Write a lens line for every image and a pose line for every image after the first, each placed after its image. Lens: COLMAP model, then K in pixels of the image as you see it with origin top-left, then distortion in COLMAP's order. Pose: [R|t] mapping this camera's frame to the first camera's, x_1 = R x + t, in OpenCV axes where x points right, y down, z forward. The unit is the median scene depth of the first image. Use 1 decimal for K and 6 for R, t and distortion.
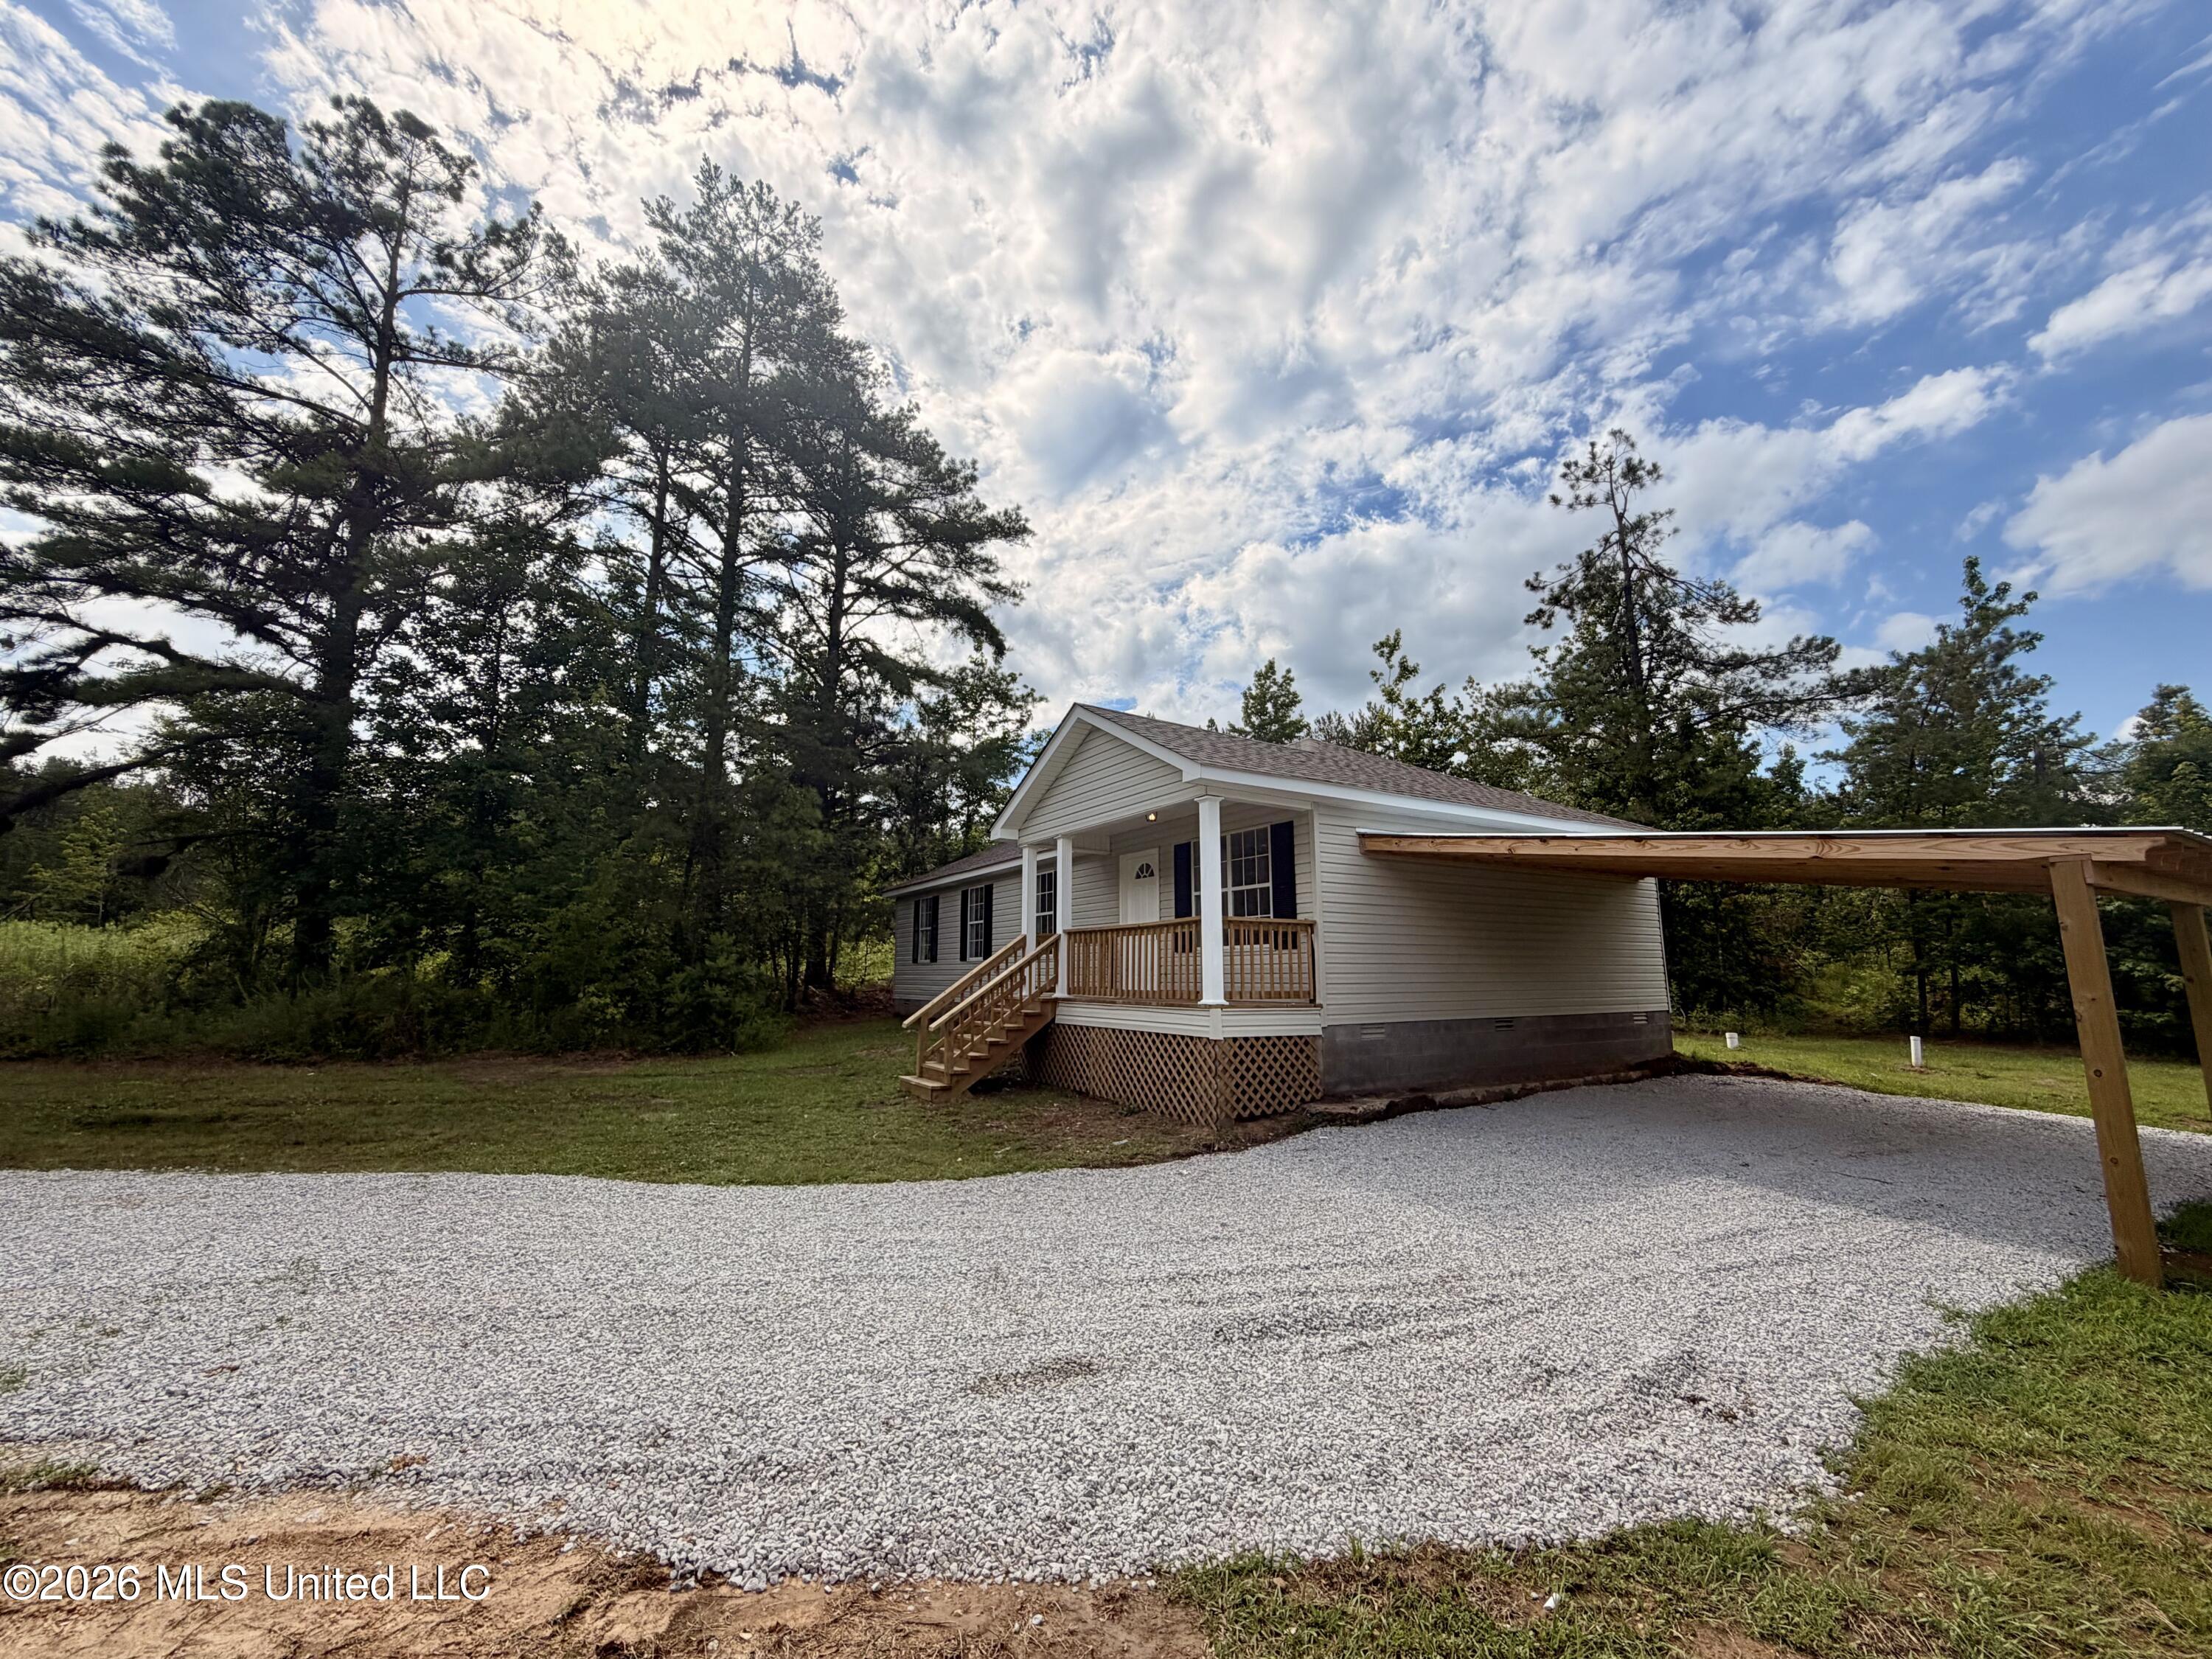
lens RADIAL K [[885.5, 0, 1095.0], [0, 885.5, 838.8], [0, 0, 1]] dist [0.001326, 0.000333]
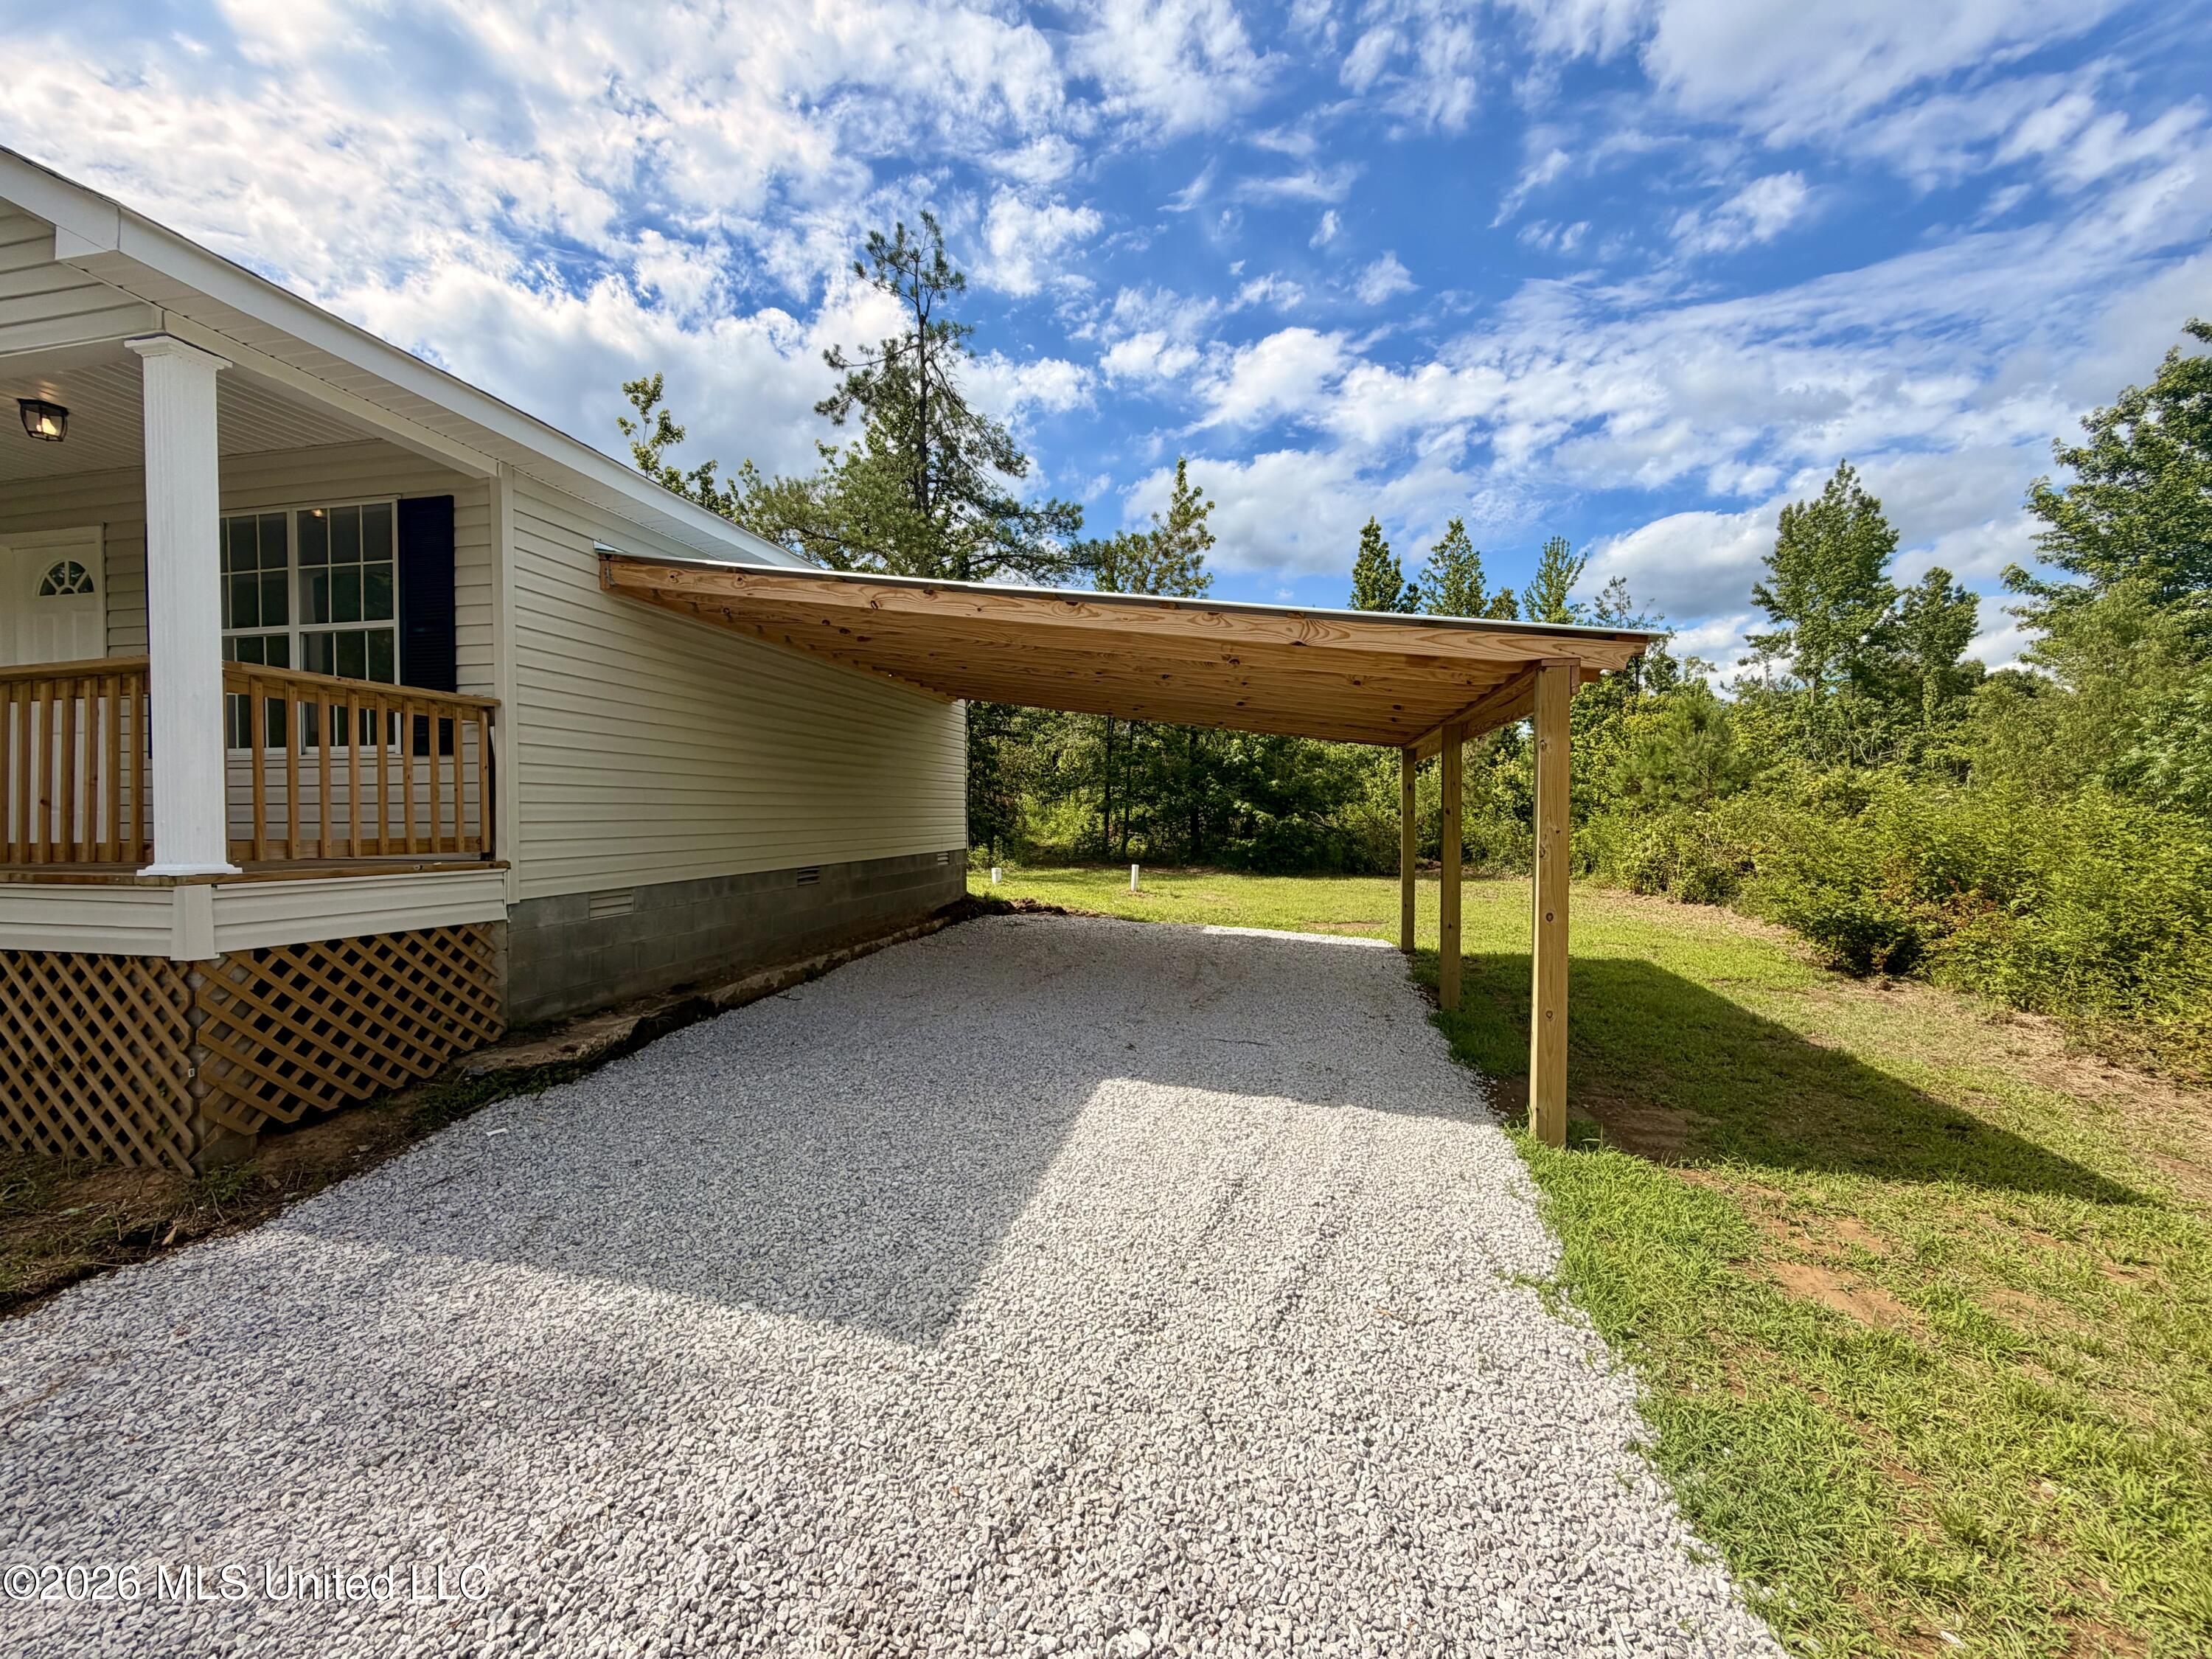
lens RADIAL K [[885.5, 0, 1103.3], [0, 885.5, 826.9], [0, 0, 1]] dist [0.001326, 0.000333]
pose [[0.685440, -0.011729, 0.728035, 0.098074], [-0.109187, 0.986909, 0.118698, 0.055948], [-0.719896, -0.160852, 0.675186, 0.335452]]
